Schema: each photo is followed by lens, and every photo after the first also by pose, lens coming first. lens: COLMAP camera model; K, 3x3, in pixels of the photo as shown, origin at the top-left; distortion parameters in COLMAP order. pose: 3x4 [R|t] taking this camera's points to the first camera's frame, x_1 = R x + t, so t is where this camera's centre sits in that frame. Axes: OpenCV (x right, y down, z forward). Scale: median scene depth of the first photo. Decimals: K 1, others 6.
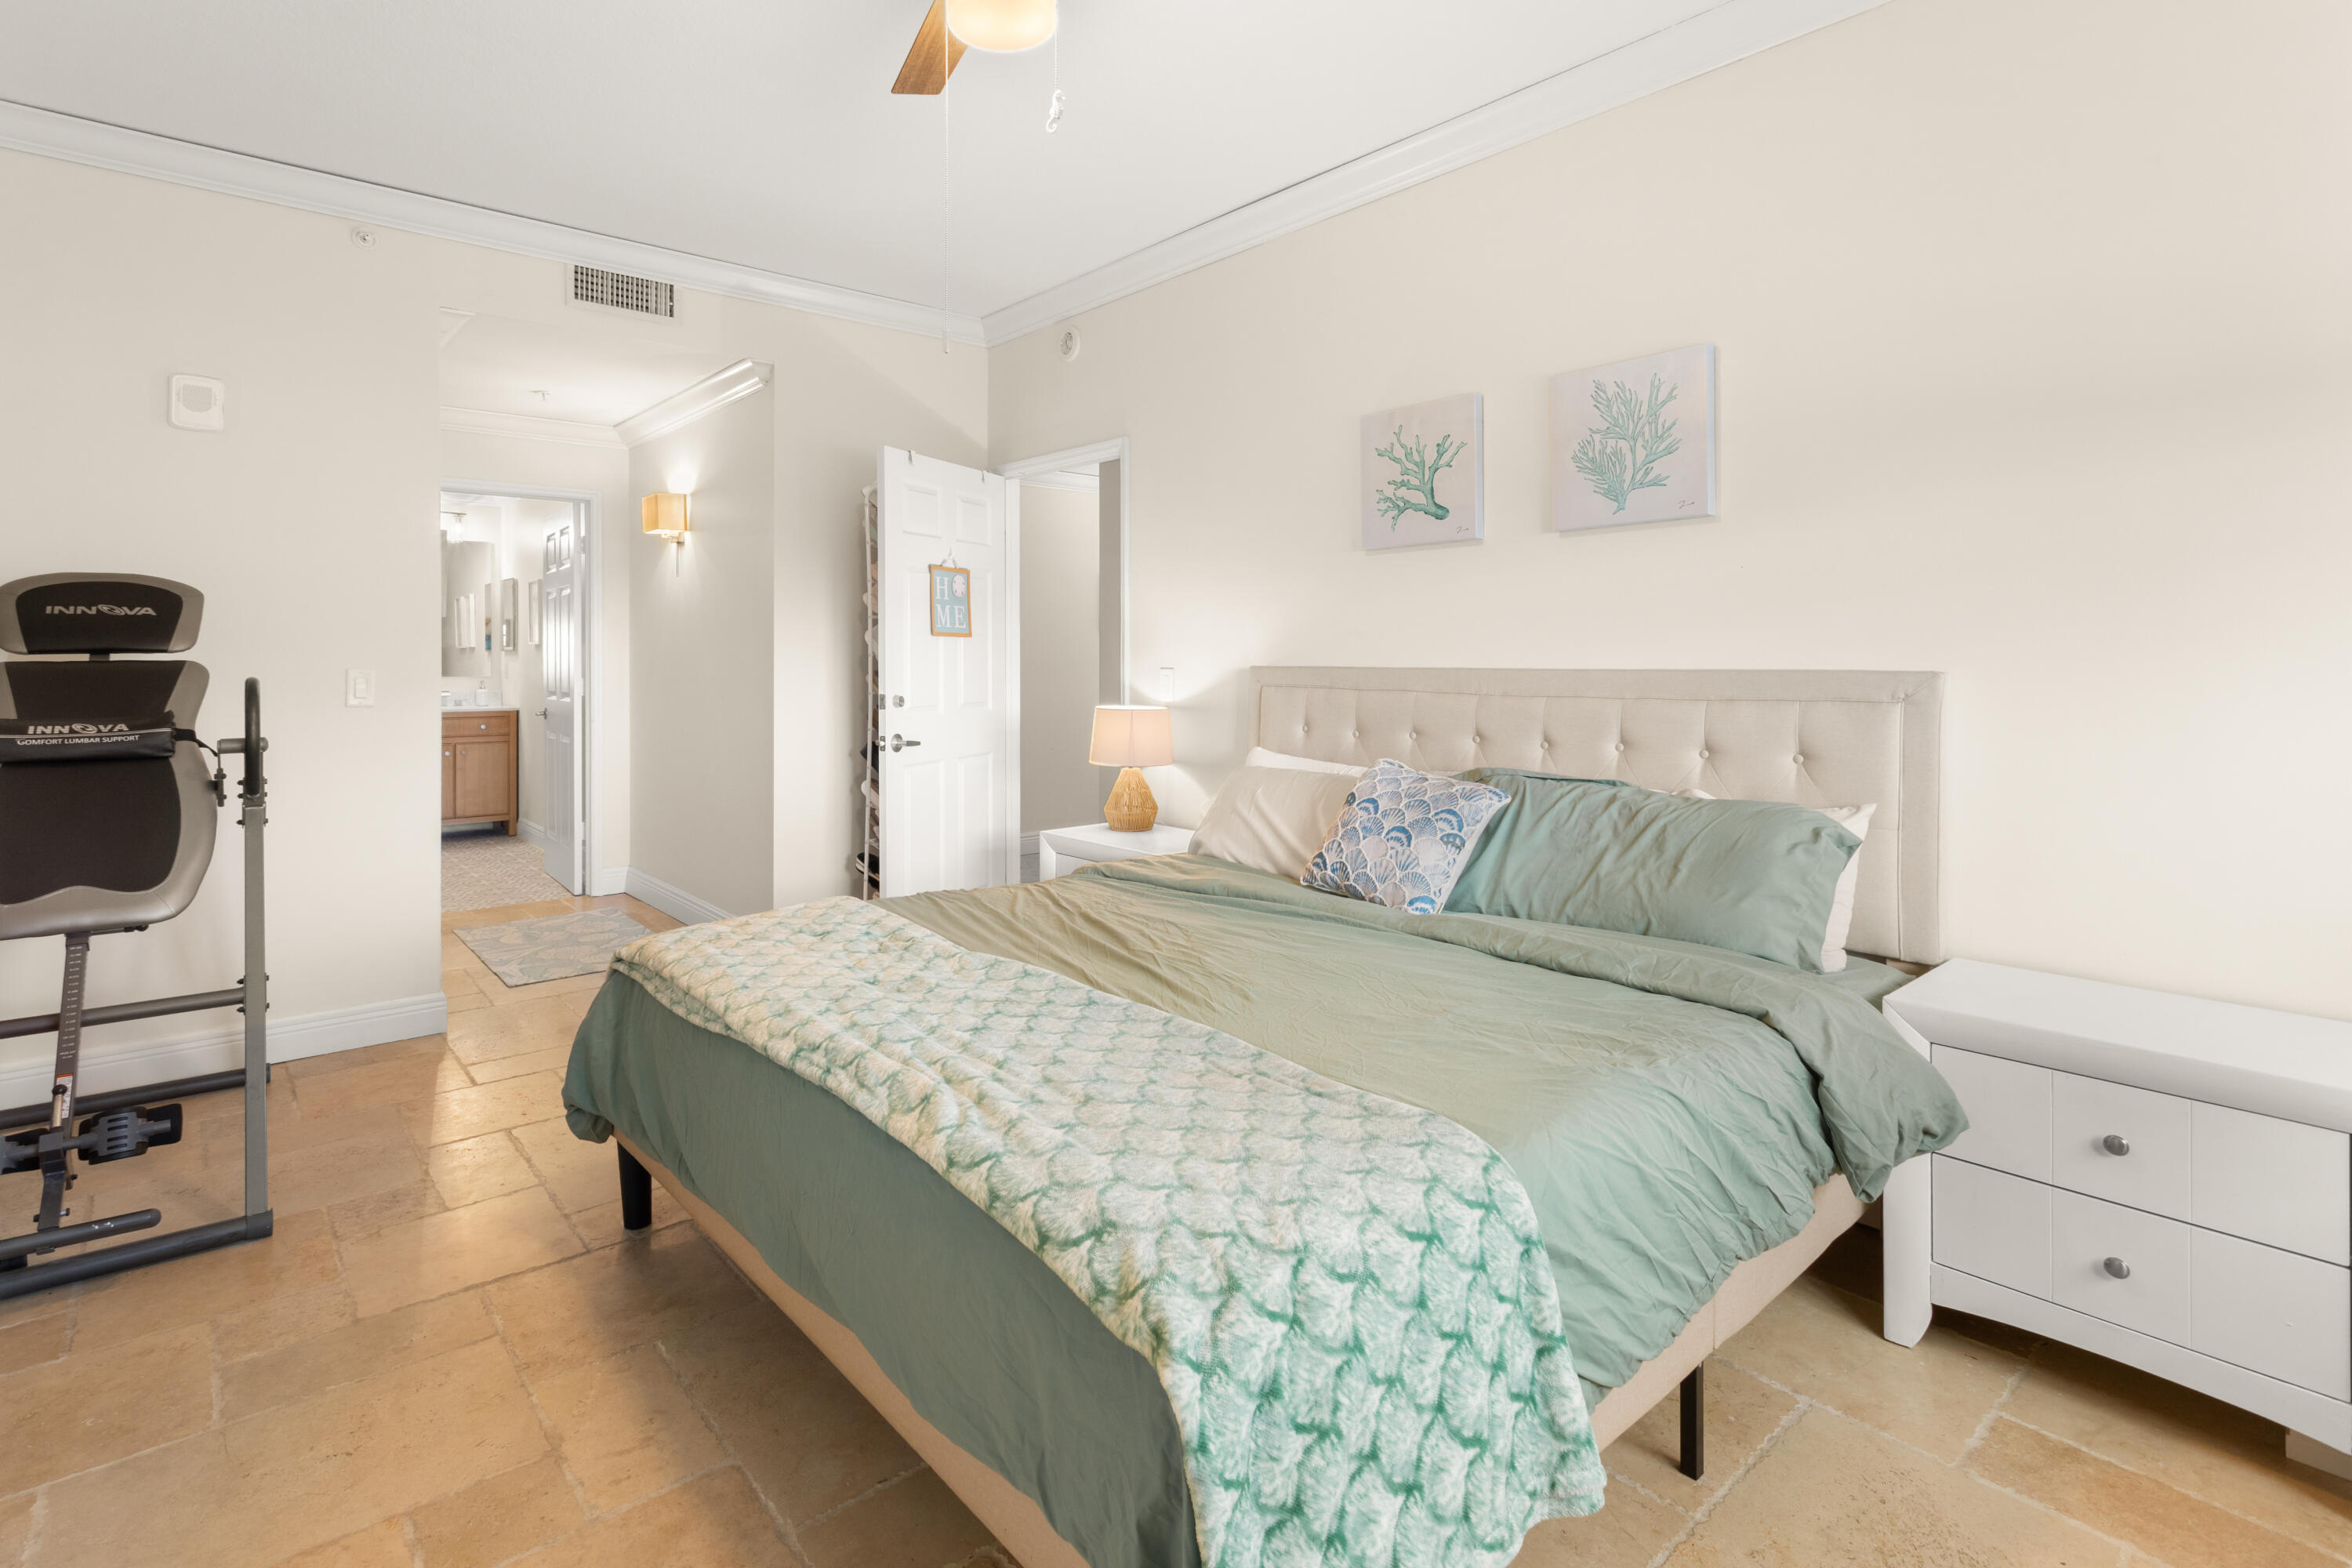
lens RADIAL K [[1140.2, 0, 1145.8], [0, 1140.2, 677.7], [0, 0, 1]] dist [0.000556, 0.000378]
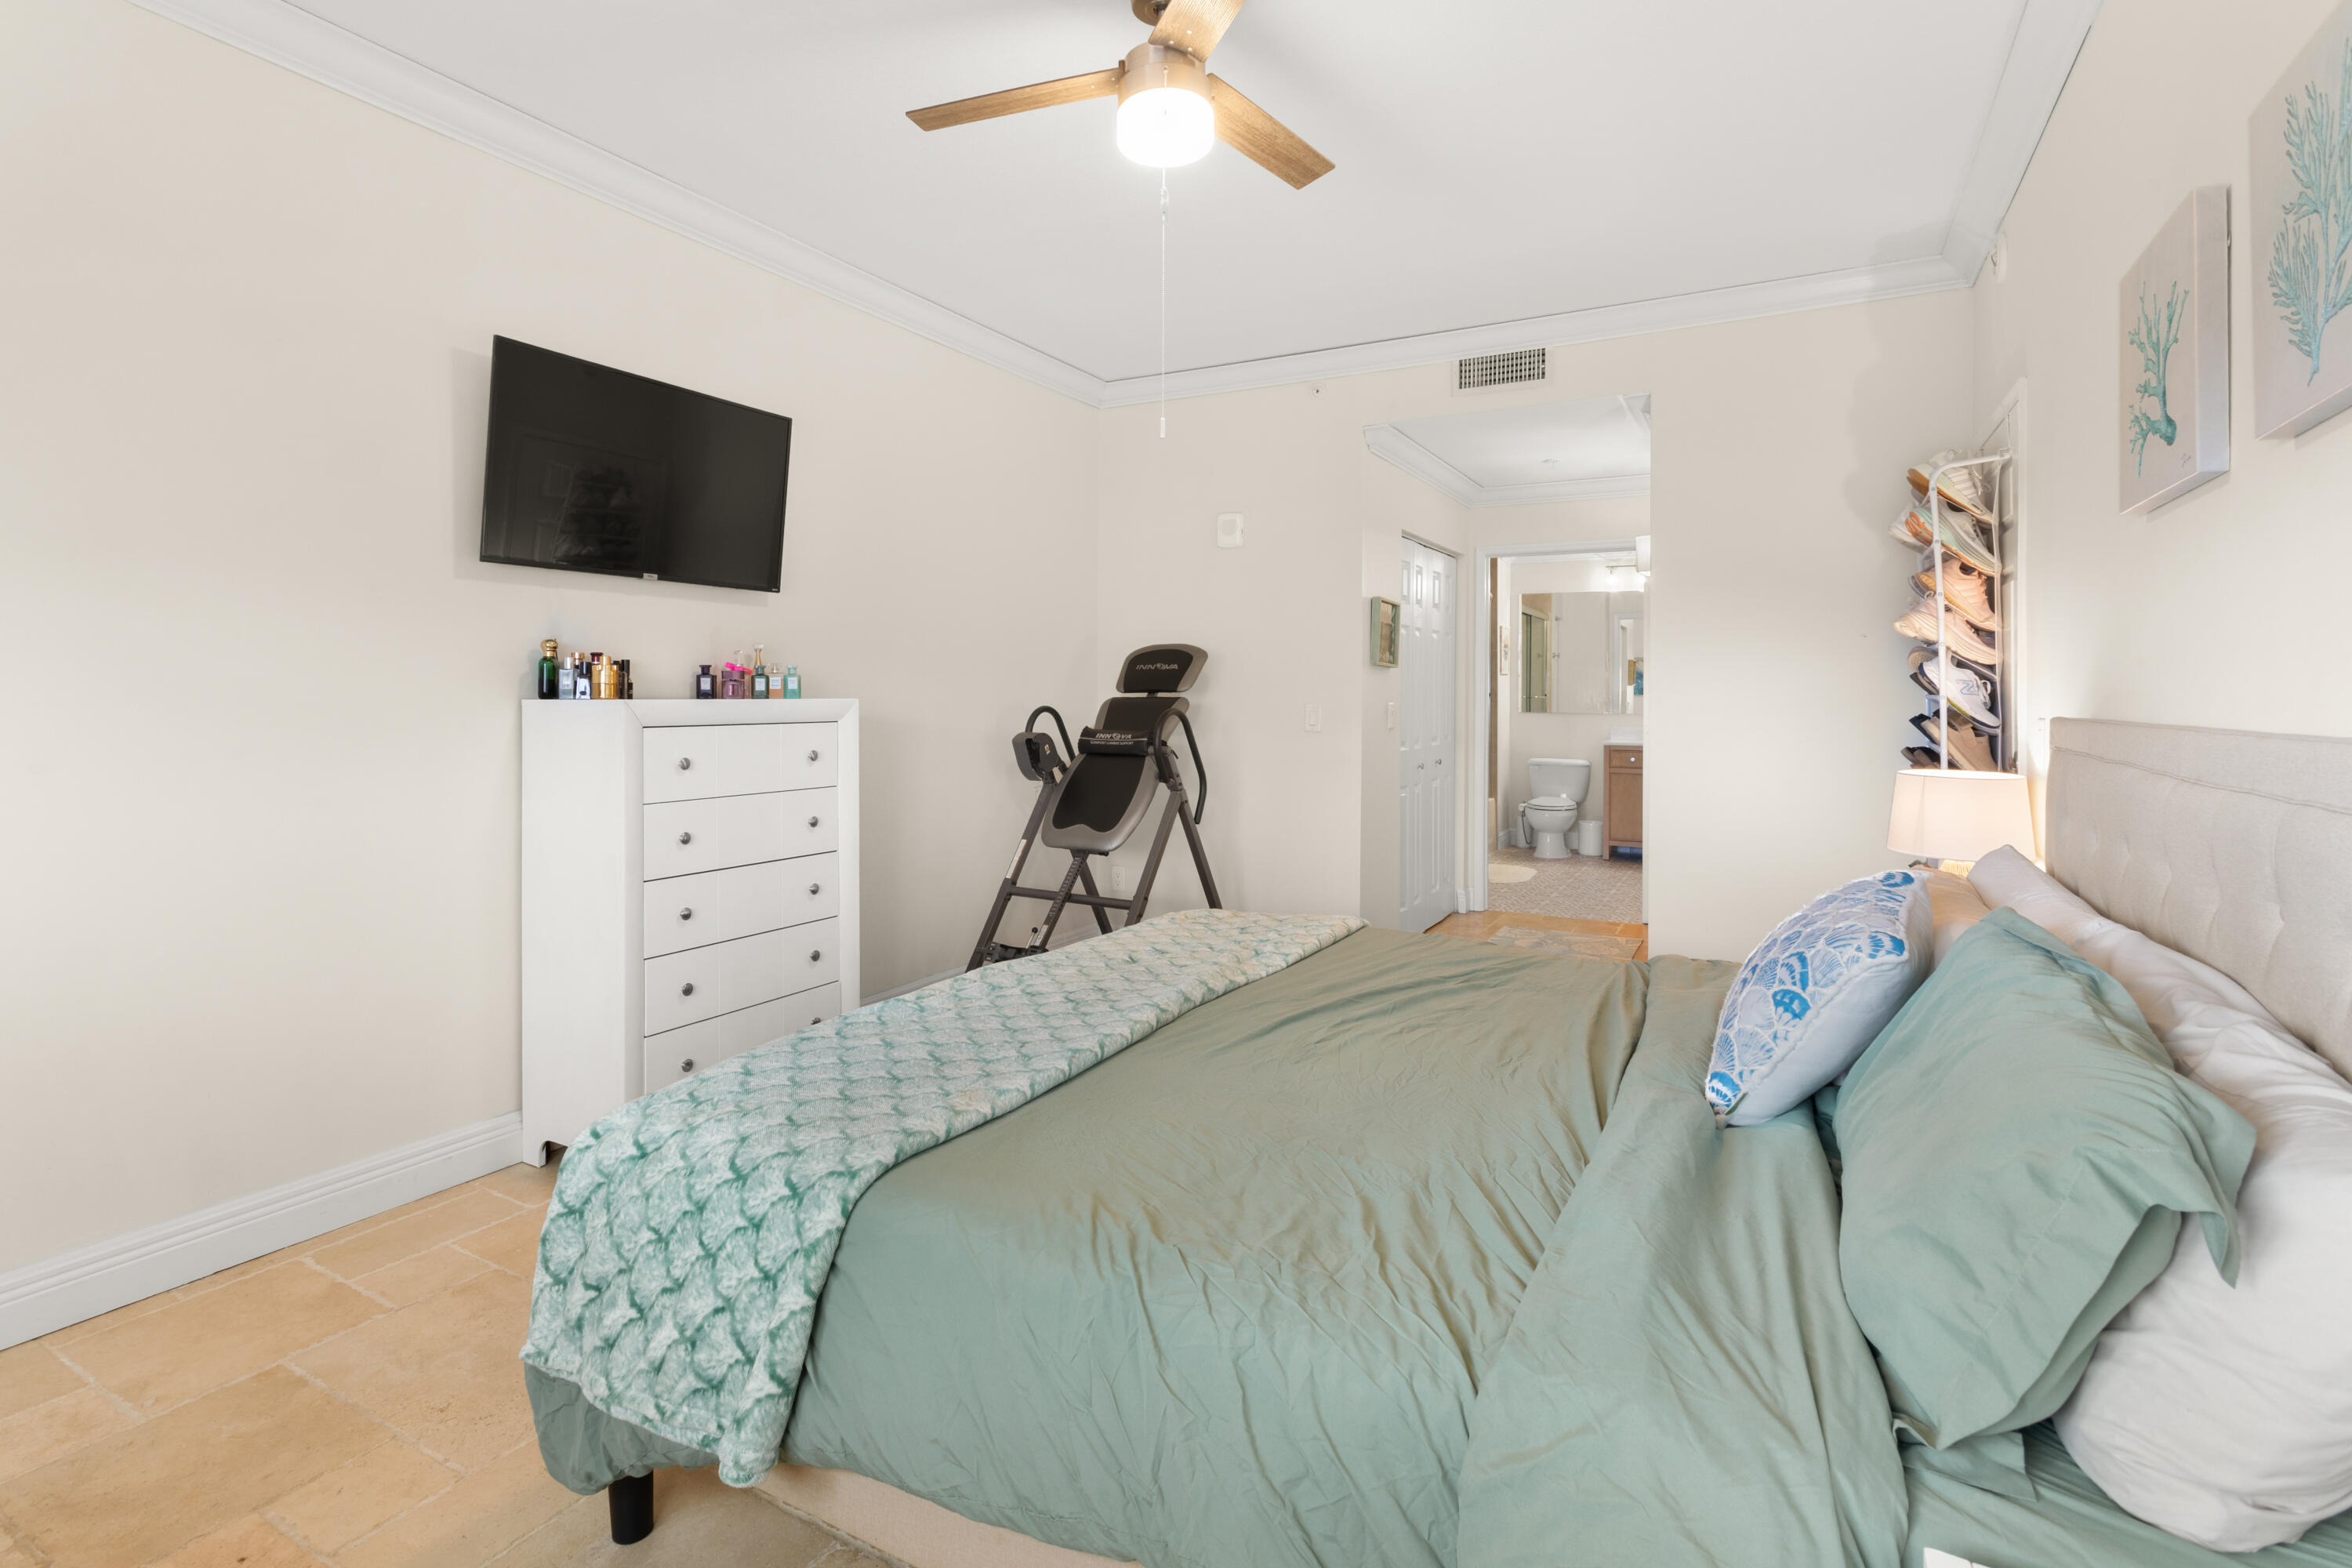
lens RADIAL K [[1140.2, 0, 1145.8], [0, 1140.2, 677.7], [0, 0, 1]] dist [0.000556, 0.000378]
pose [[0.343036, -0.010214, -0.939267, 0.732870], [-0.017880, 0.999689, -0.017401, -0.015313], [0.939152, 0.022763, 0.342747, 0.459524]]
